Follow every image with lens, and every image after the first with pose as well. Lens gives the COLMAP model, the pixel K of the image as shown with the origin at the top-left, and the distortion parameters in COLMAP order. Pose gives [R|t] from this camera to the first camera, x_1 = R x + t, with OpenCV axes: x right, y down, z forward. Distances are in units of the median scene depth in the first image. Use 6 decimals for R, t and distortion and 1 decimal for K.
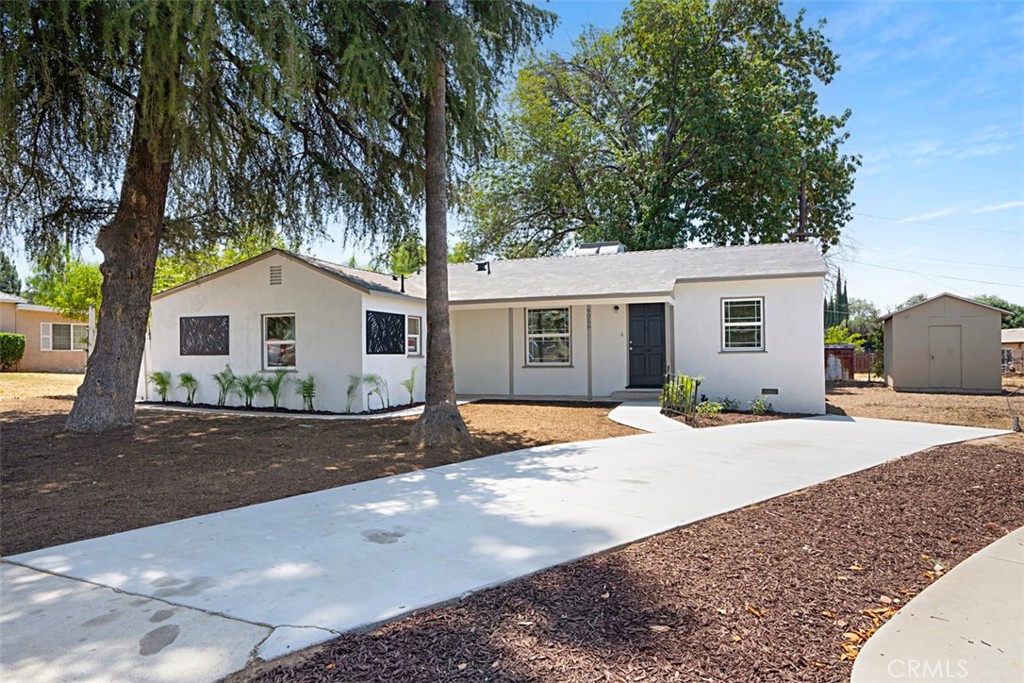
lens RADIAL K [[613.6, 0, 512.0], [0, 613.6, 341.5], [0, 0, 1]] dist [-0.002276, -0.000181]
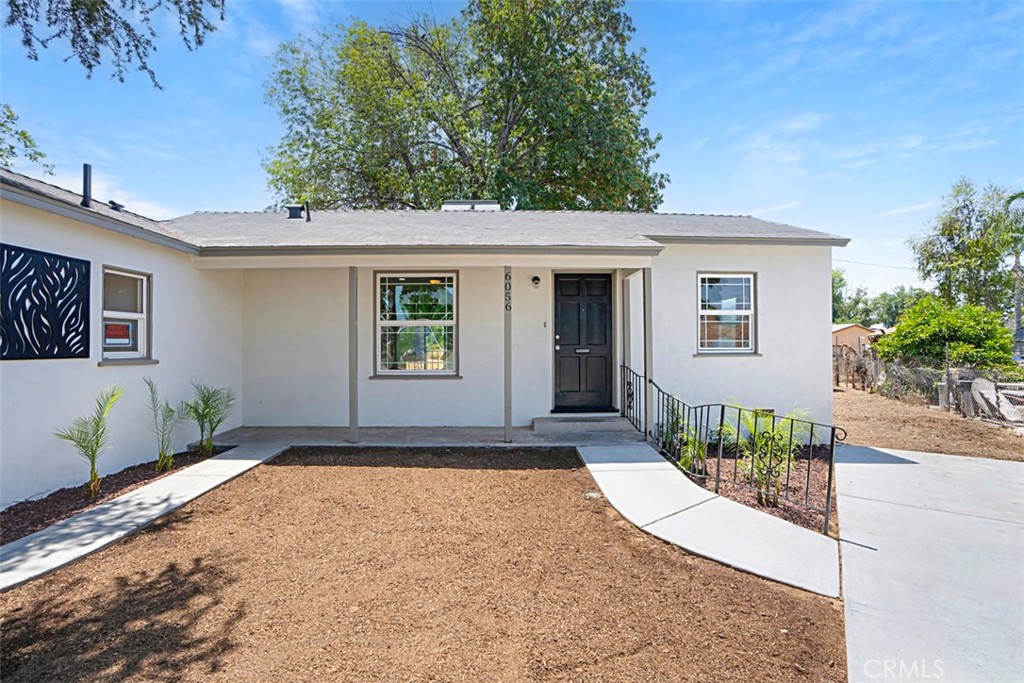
lens RADIAL K [[466.1, 0, 512.0], [0, 466.1, 341.5], [0, 0, 1]] dist [-0.062978, 0.019918]
pose [[0.926185, 0.011673, 0.376888, -0.024343], [-0.015925, 0.999840, 0.008168, 0.002613], [-0.376733, -0.013567, 0.926223, 0.598692]]
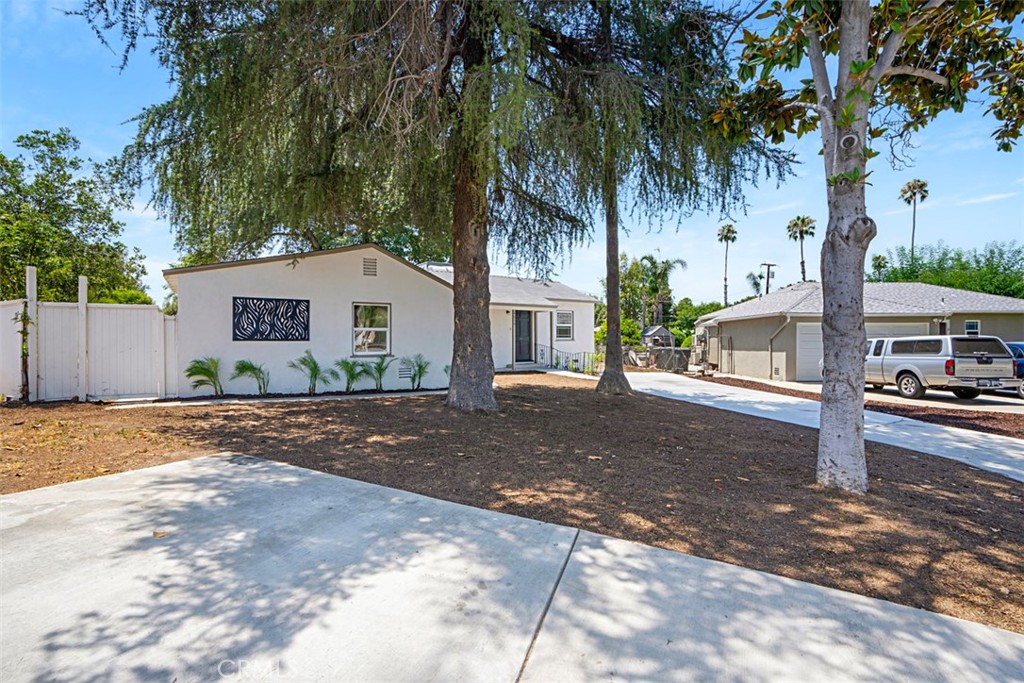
lens RADIAL K [[466.1, 0, 512.0], [0, 466.1, 341.5], [0, 0, 1]] dist [-0.062978, 0.019918]
pose [[0.576726, 0.002034, 0.816935, -0.826987], [-0.017097, 0.999808, 0.009580, 0.010253], [-0.816759, -0.019493, 0.576650, 0.303222]]
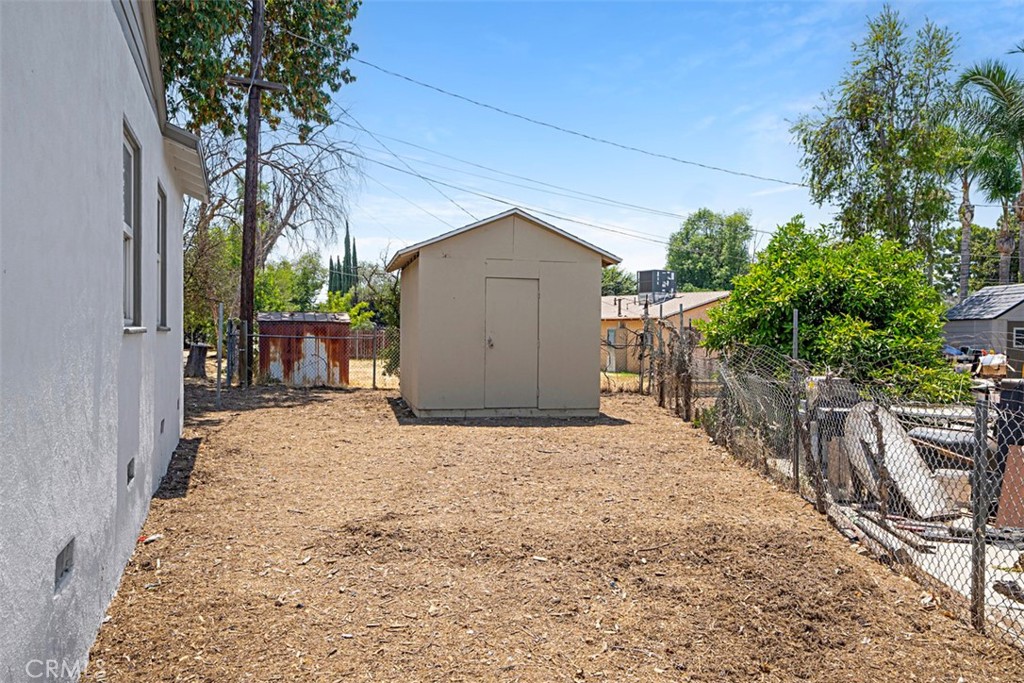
lens RADIAL K [[763.7, 0, 512.0], [0, 763.7, 341.5], [0, 0, 1]] dist [0.001372, 0.002546]
pose [[0.766200, 0.003227, 0.642595, 0.445349], [-0.028056, 0.999202, 0.028434, 0.008788], [-0.641990, -0.039815, 0.765679, 0.746448]]
